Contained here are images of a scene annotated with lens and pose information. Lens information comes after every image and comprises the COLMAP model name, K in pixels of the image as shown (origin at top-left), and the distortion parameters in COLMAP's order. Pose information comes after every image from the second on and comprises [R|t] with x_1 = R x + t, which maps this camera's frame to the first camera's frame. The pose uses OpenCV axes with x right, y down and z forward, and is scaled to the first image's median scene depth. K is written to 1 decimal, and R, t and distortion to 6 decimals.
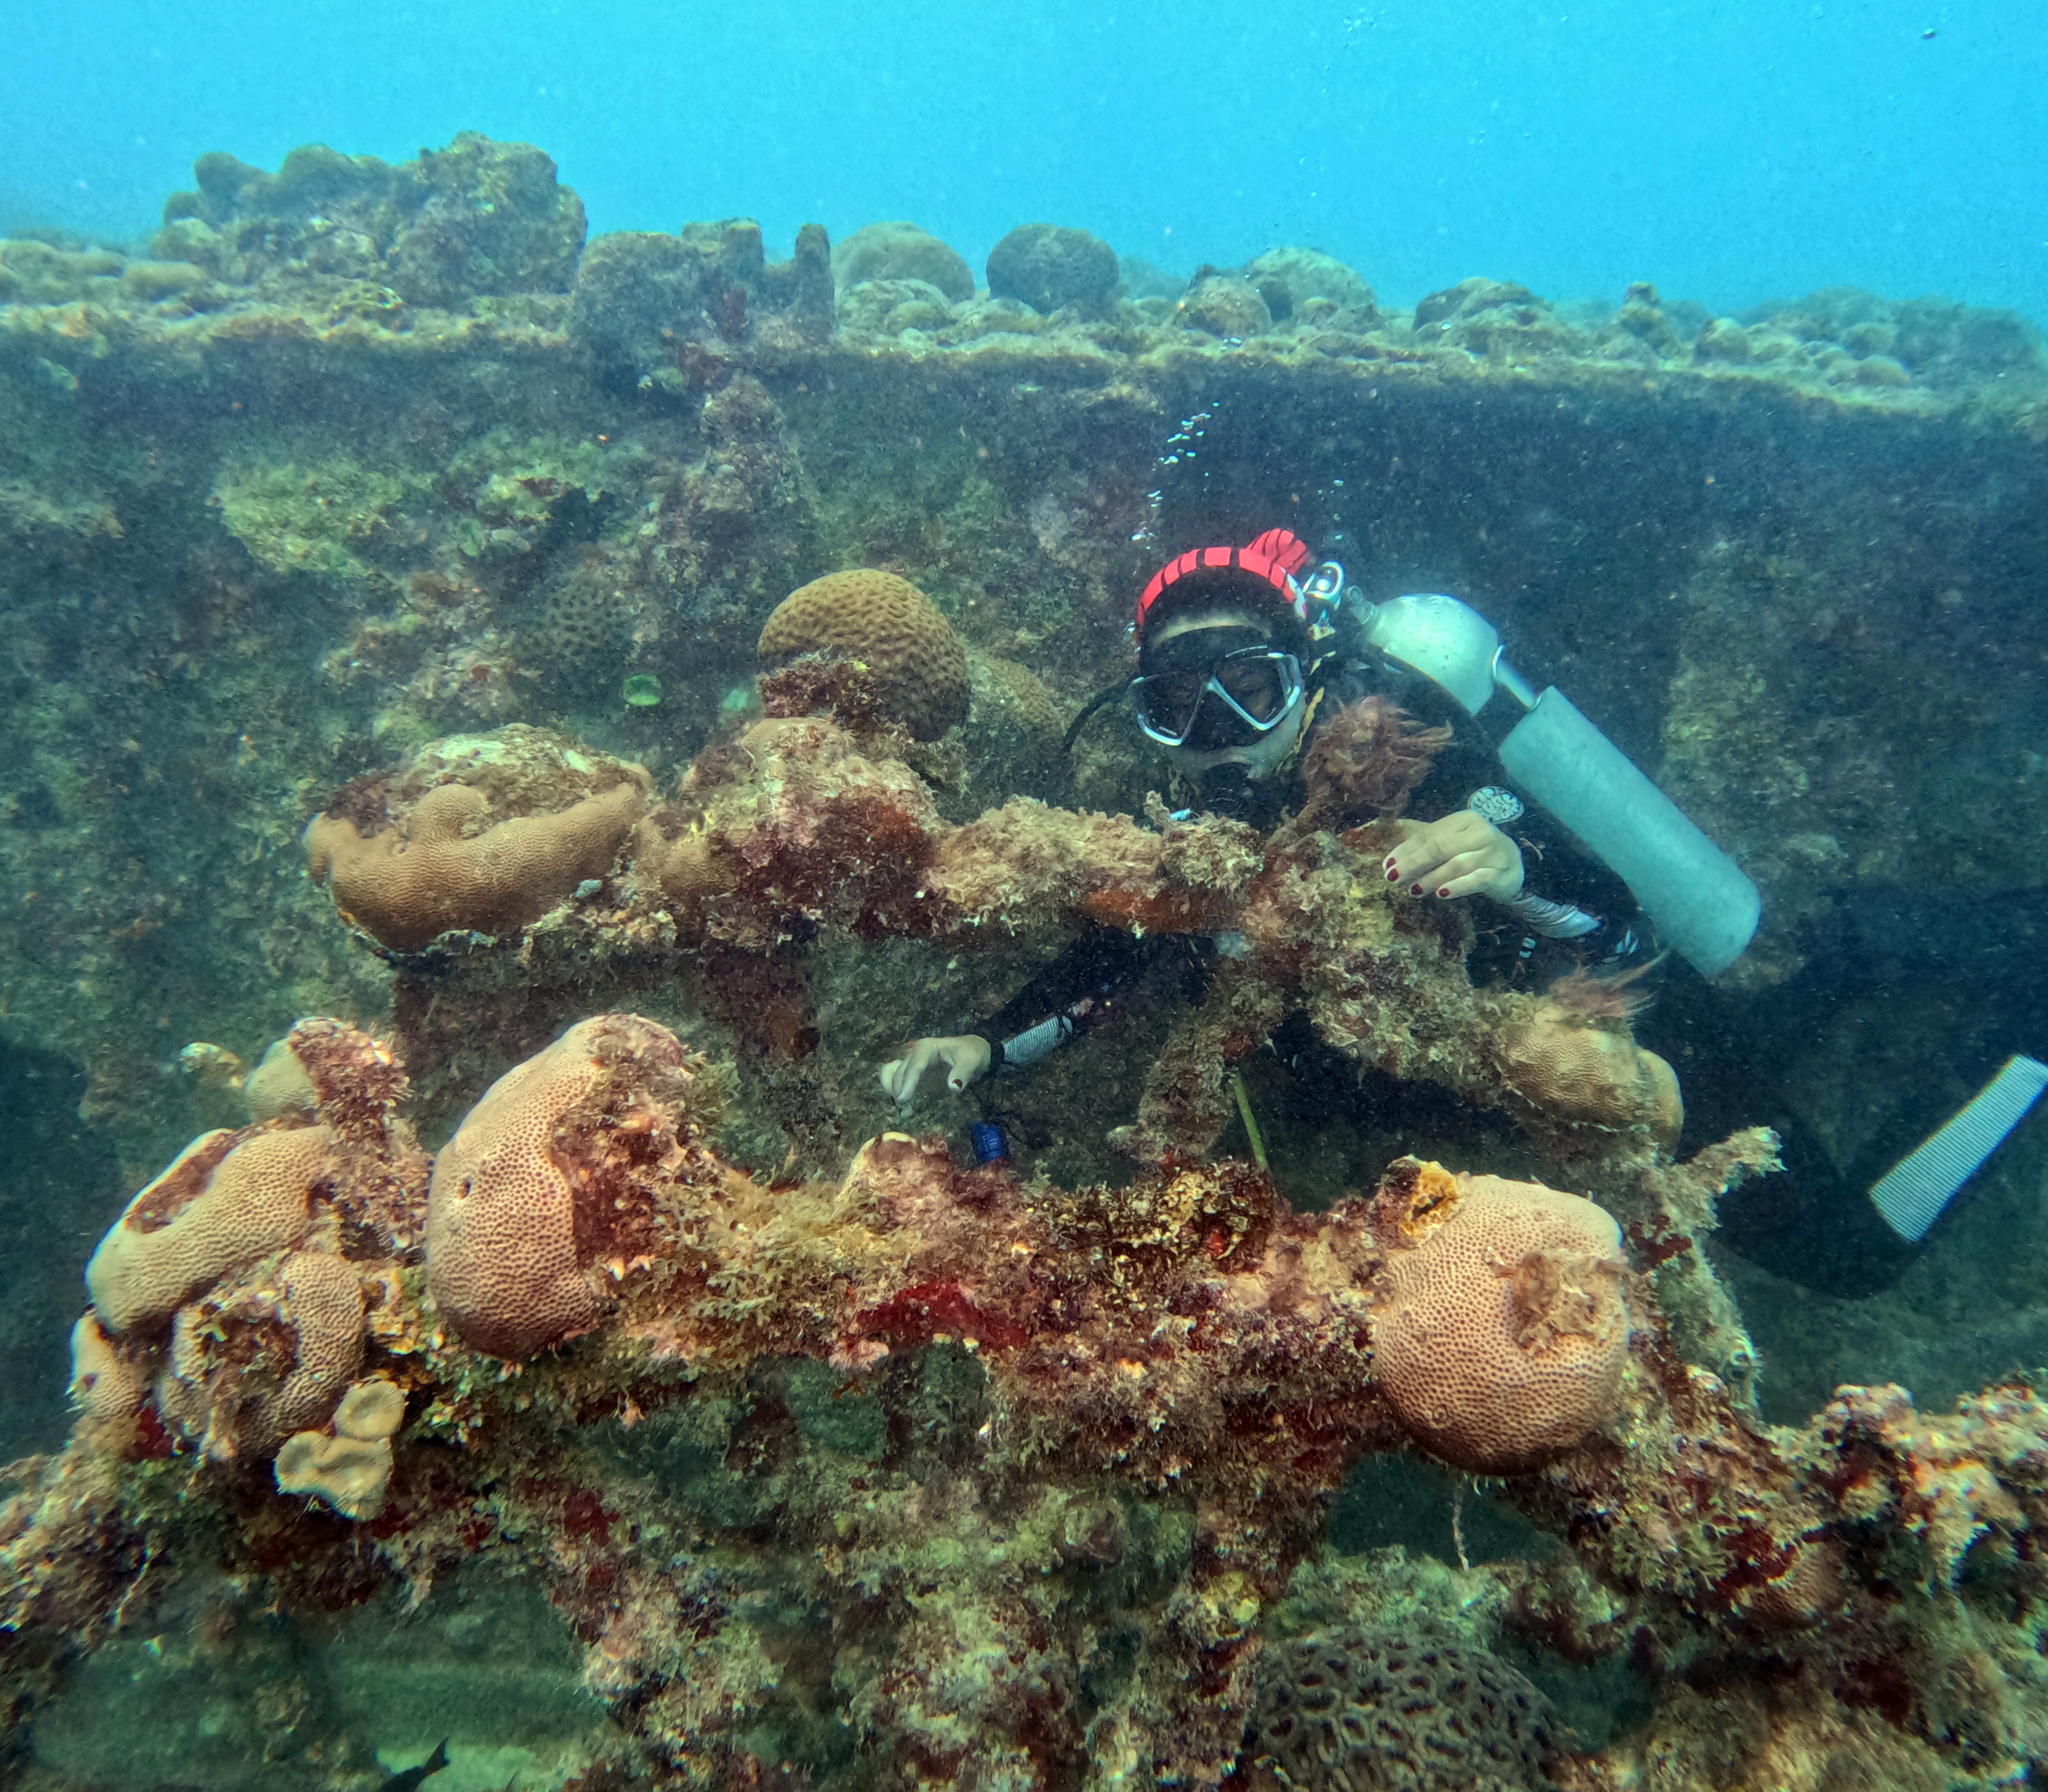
lens RADIAL K [[1738.7, 0, 1020.6], [0, 1738.7, 887.2], [0, 0, 1]] dist [-0.110158, 0.127005]
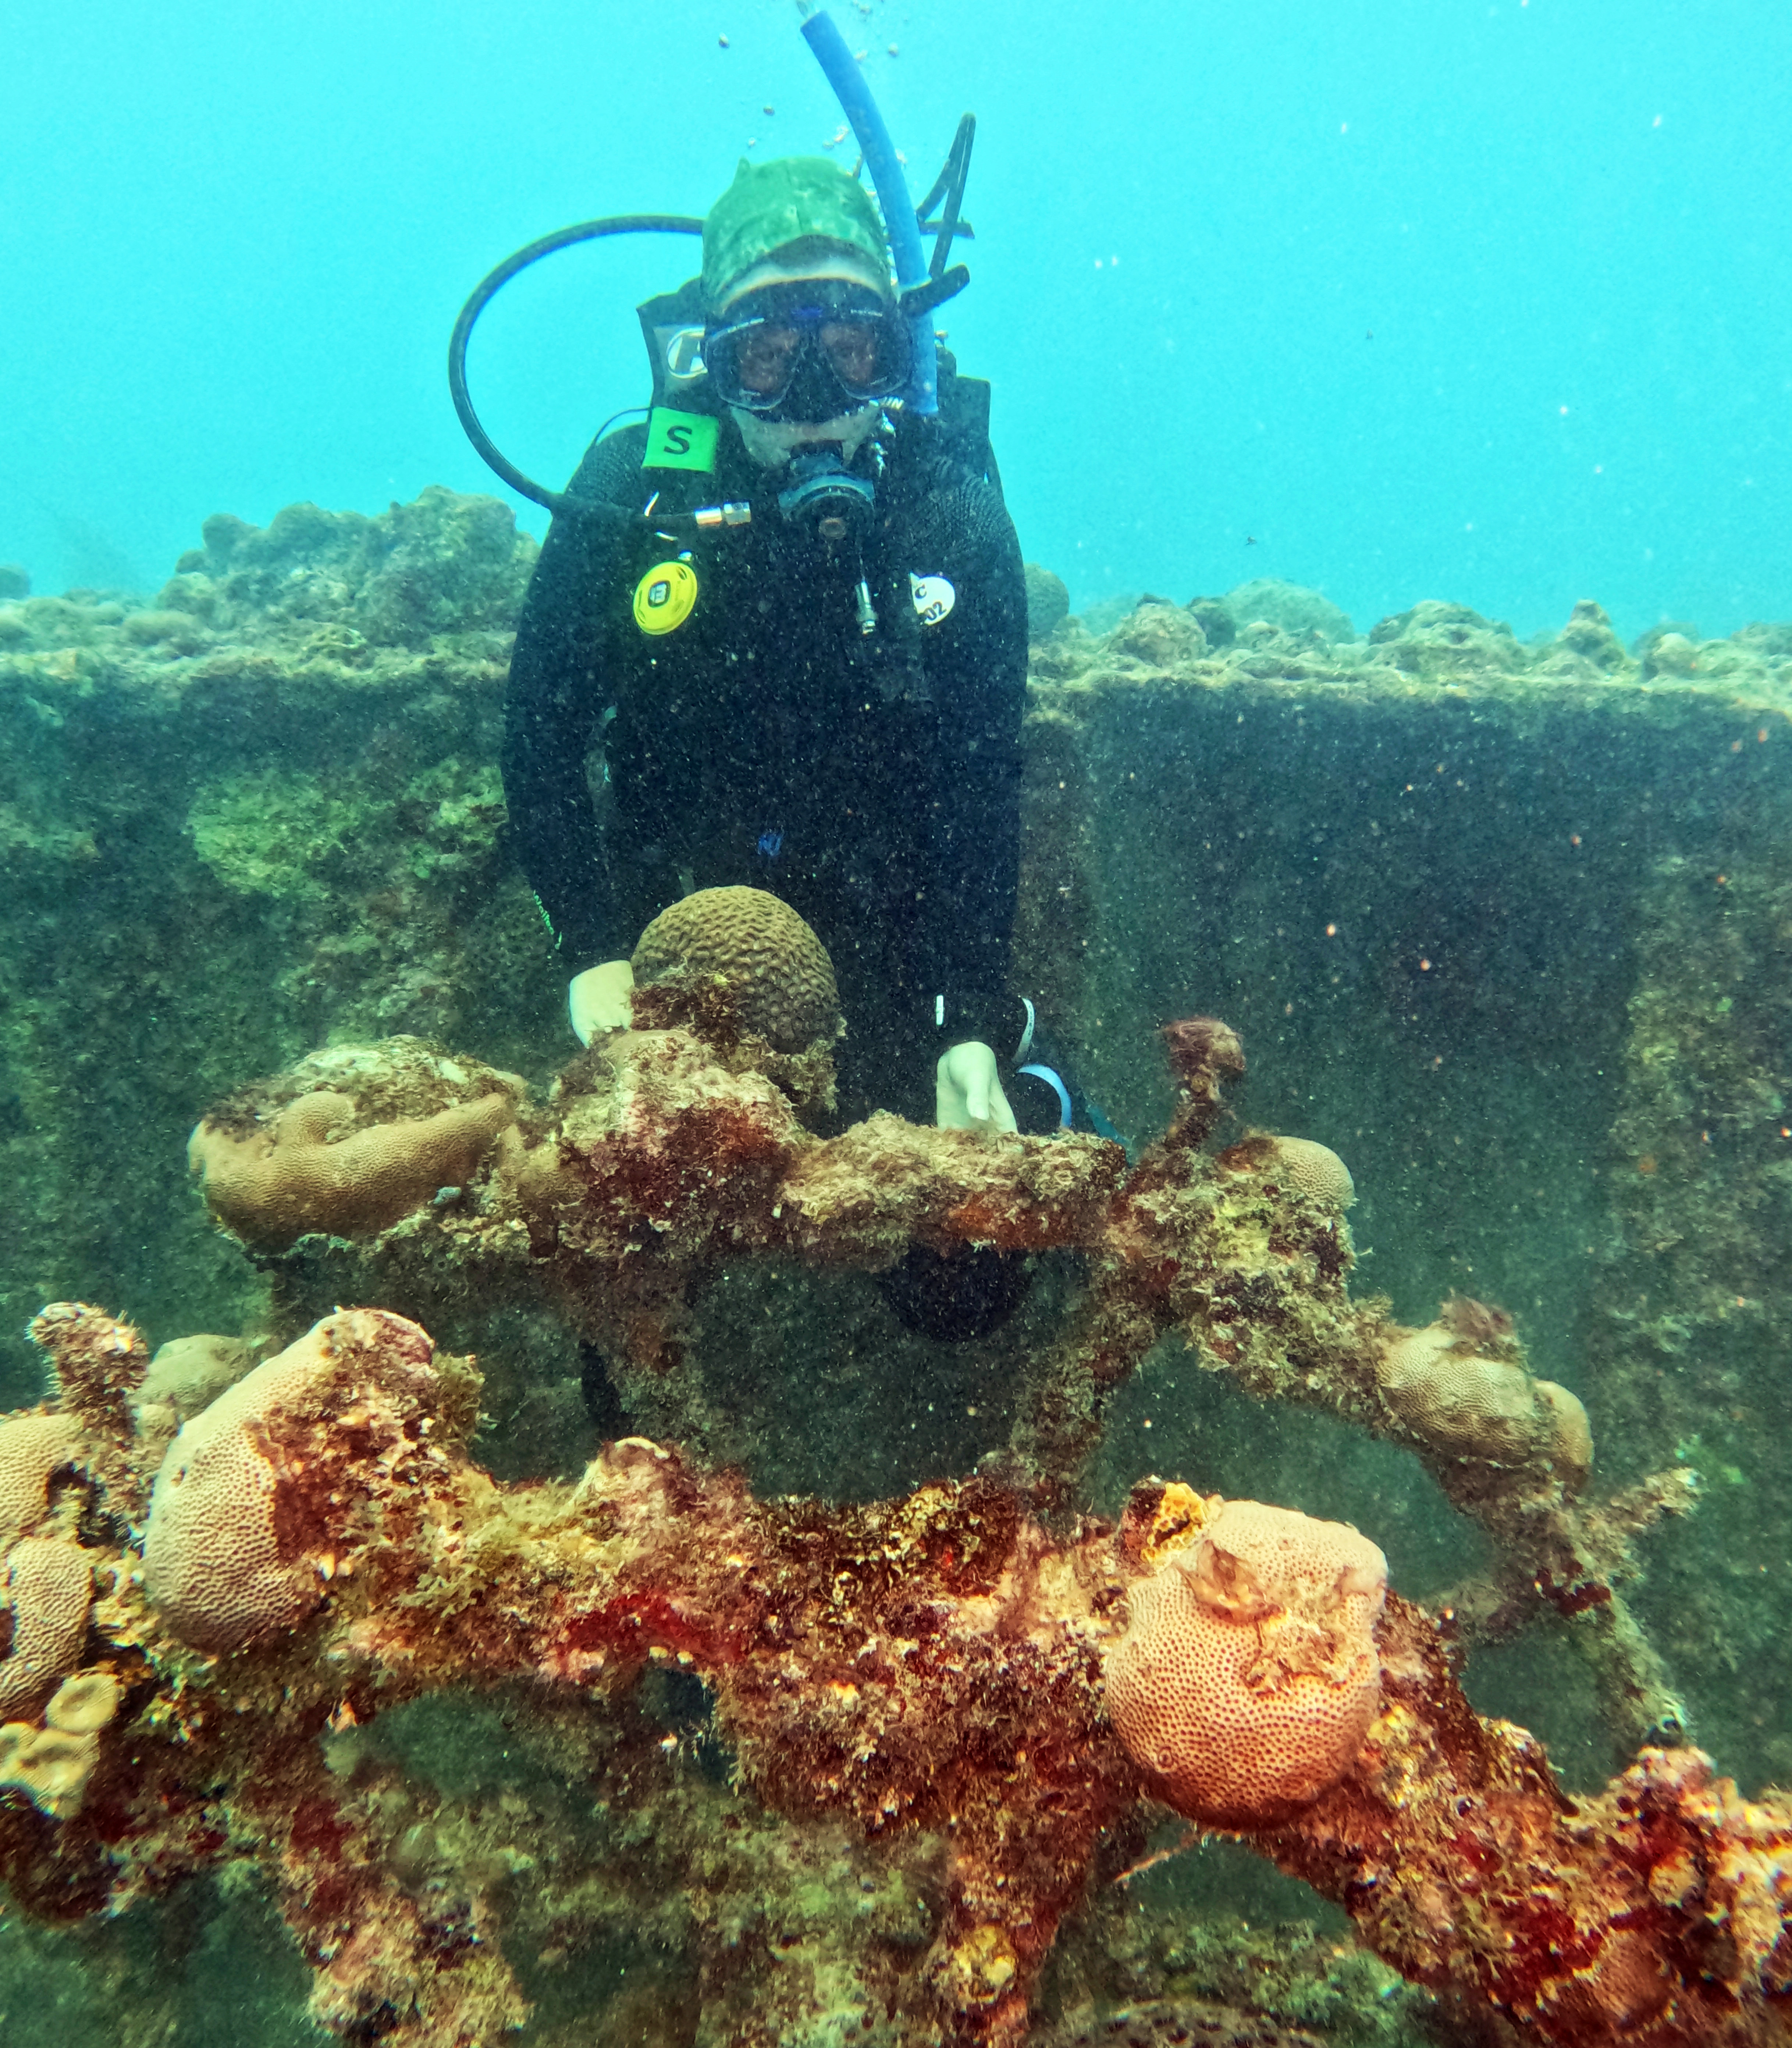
lens RADIAL K [[1738.7, 0, 898.7], [0, 1738.7, 1021.8], [0, 0, 1]] dist [-0.110158, 0.127005]
pose [[0.994968, 0.002041, -0.100169, 0.107674], [-0.013508, 0.993397, -0.113927, 0.010639], [0.099275, 0.114707, 0.988426, 0.014037]]
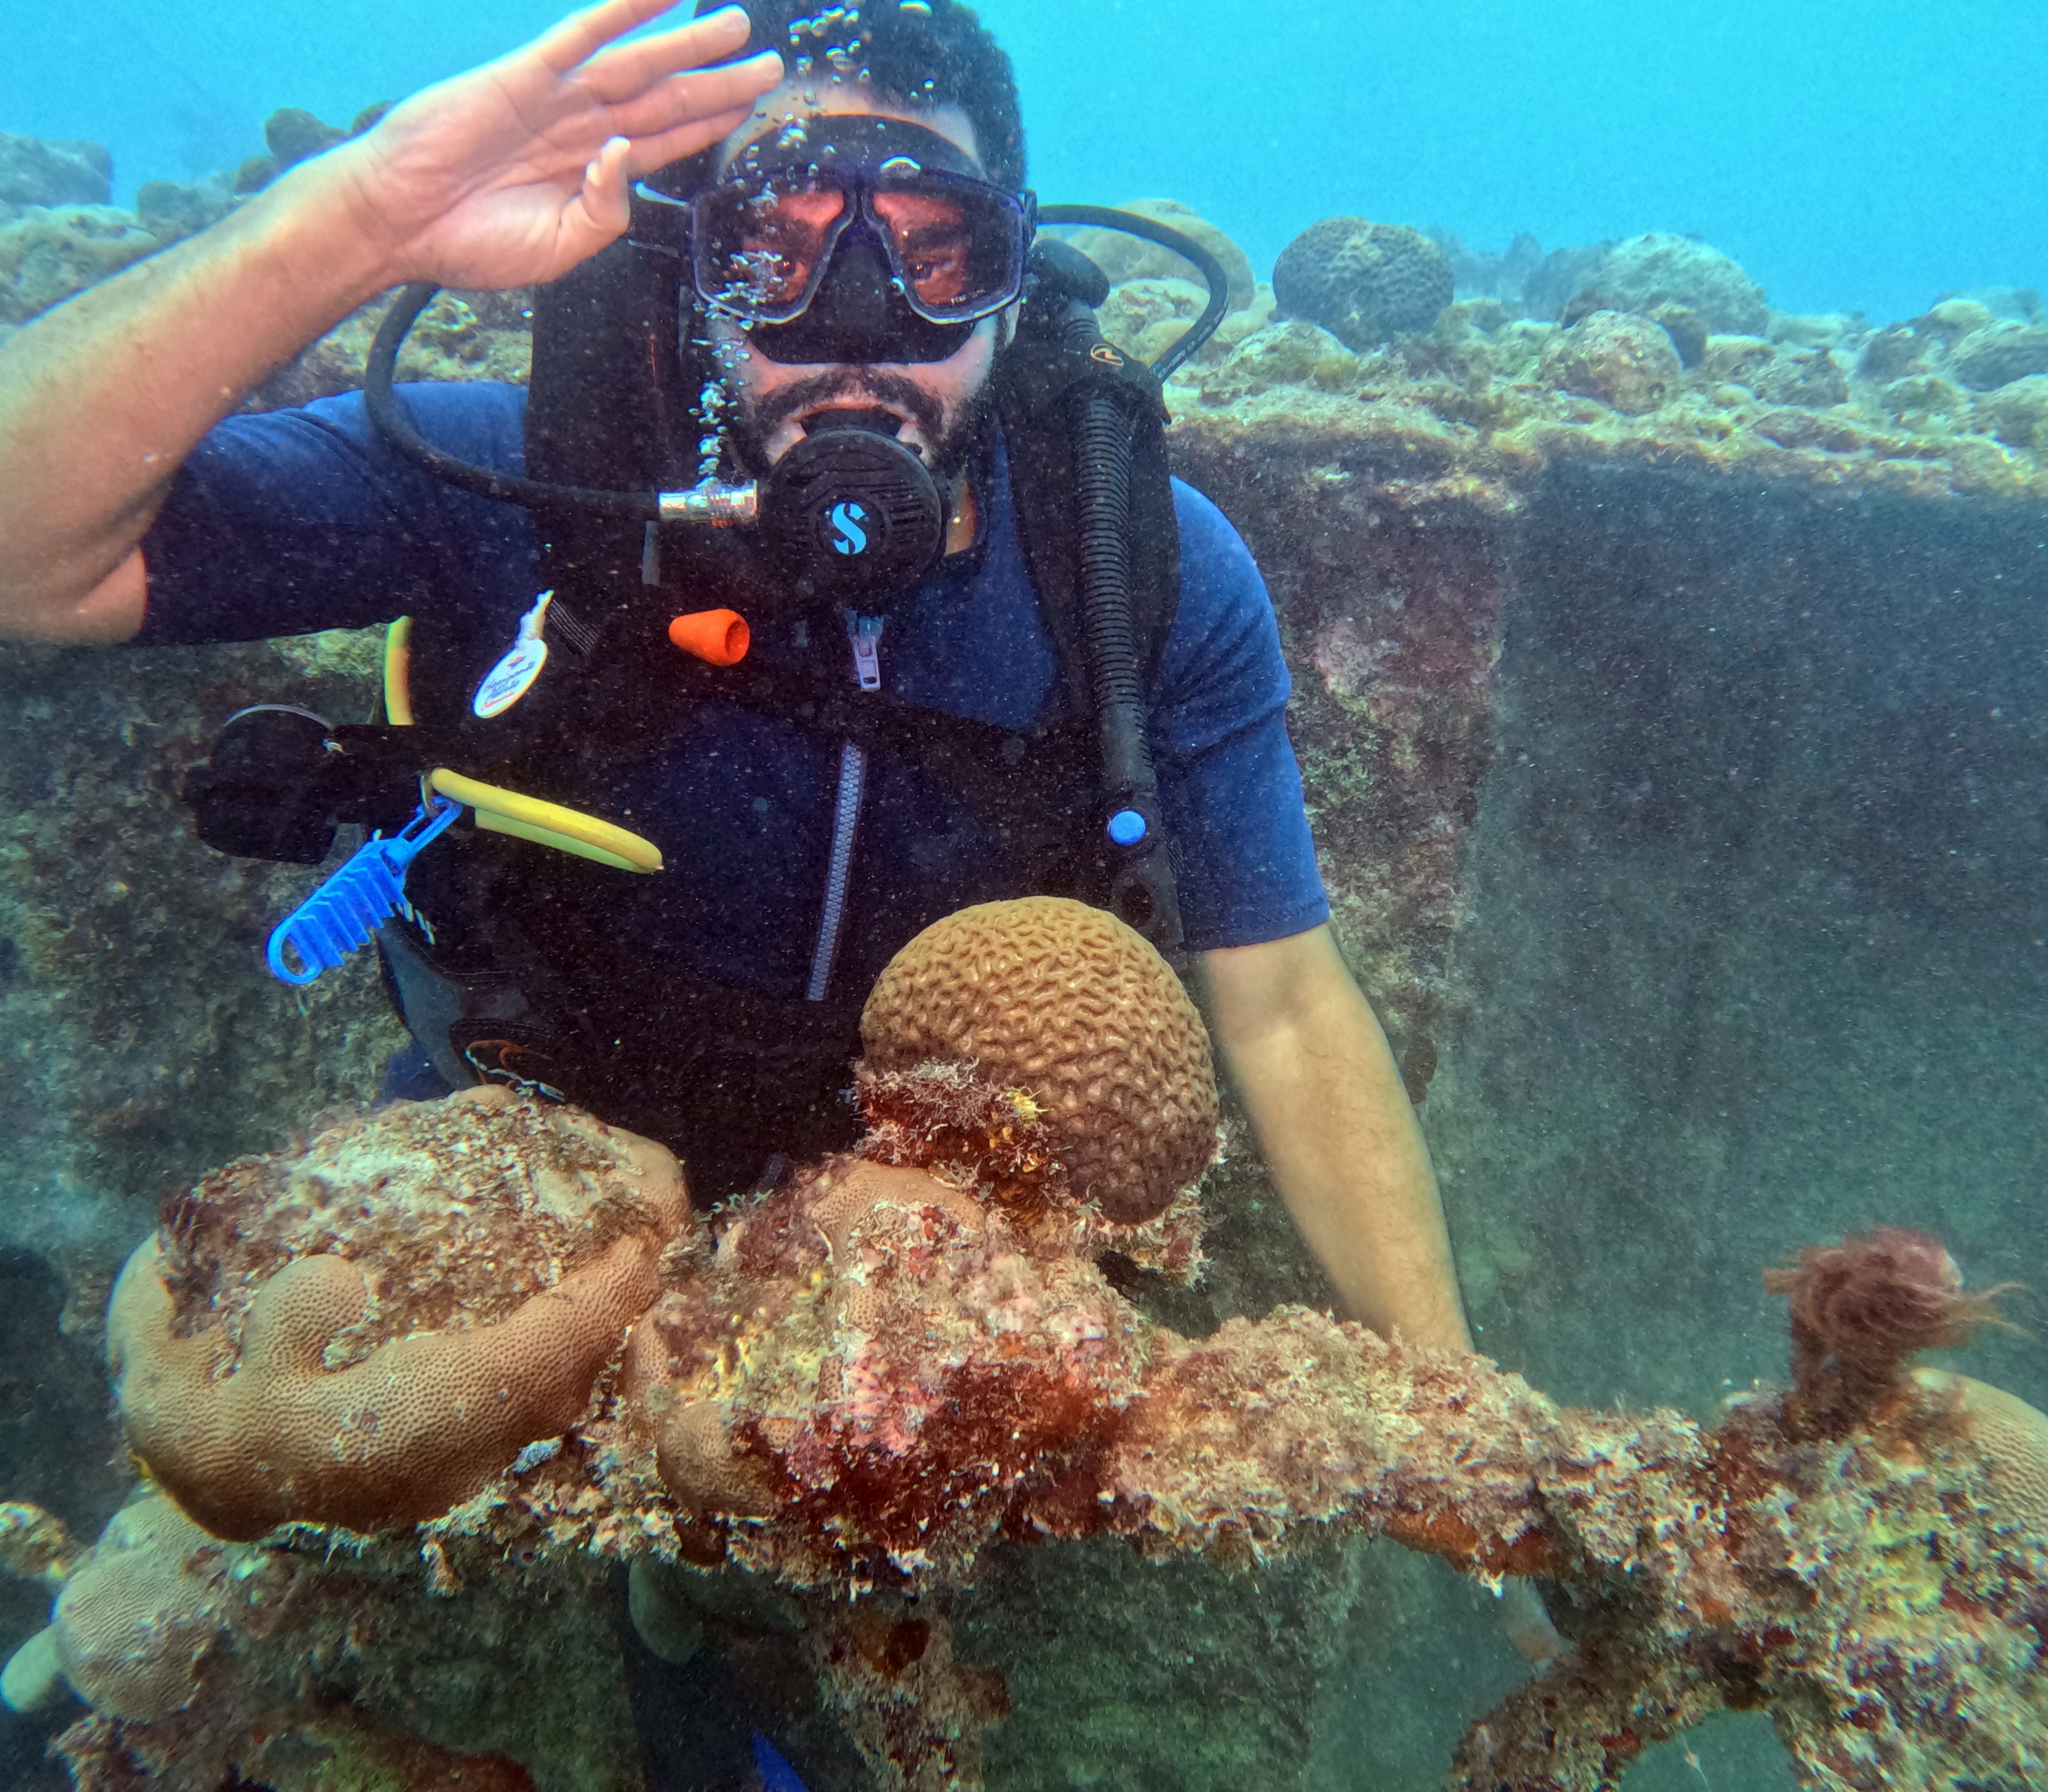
lens RADIAL K [[1738.7, 0, 1021.5], [0, 1738.7, 900.5], [0, 0, 1]] dist [-0.110158, 0.127005]
pose [[0.989320, 0.069448, -0.128149, -0.025018], [-0.063707, 0.996796, 0.048368, -0.212441], [0.131097, -0.039687, 0.990575, 0.428729]]
